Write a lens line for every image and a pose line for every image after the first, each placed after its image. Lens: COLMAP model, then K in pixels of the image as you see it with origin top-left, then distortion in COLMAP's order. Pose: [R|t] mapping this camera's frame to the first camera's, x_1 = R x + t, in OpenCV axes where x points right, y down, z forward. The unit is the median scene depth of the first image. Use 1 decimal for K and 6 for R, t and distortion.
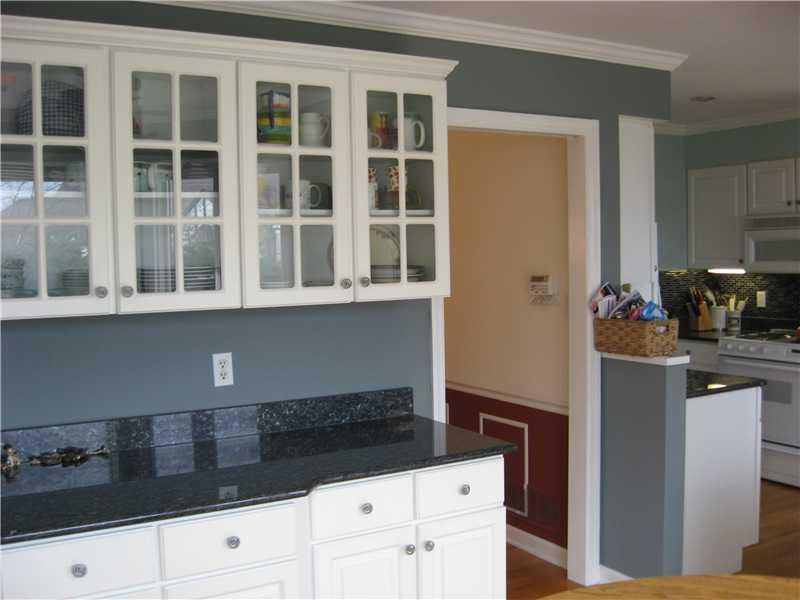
lens RADIAL K [[839.6, 0, 394.9], [0, 839.6, 300.9], [0, 0, 1]] dist [-0.146820, 0.113685]
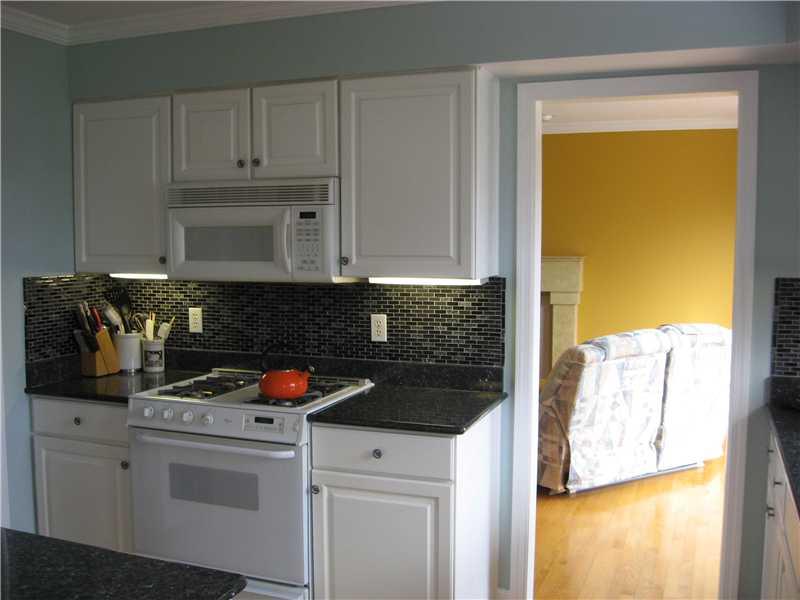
lens RADIAL K [[839.6, 0, 394.9], [0, 839.6, 300.9], [0, 0, 1]] dist [-0.146820, 0.113685]
pose [[0.781128, -0.029825, 0.623658, 0.168313], [0.019159, 0.999533, 0.023803, -0.028368], [-0.624077, -0.006644, 0.781334, 0.403305]]
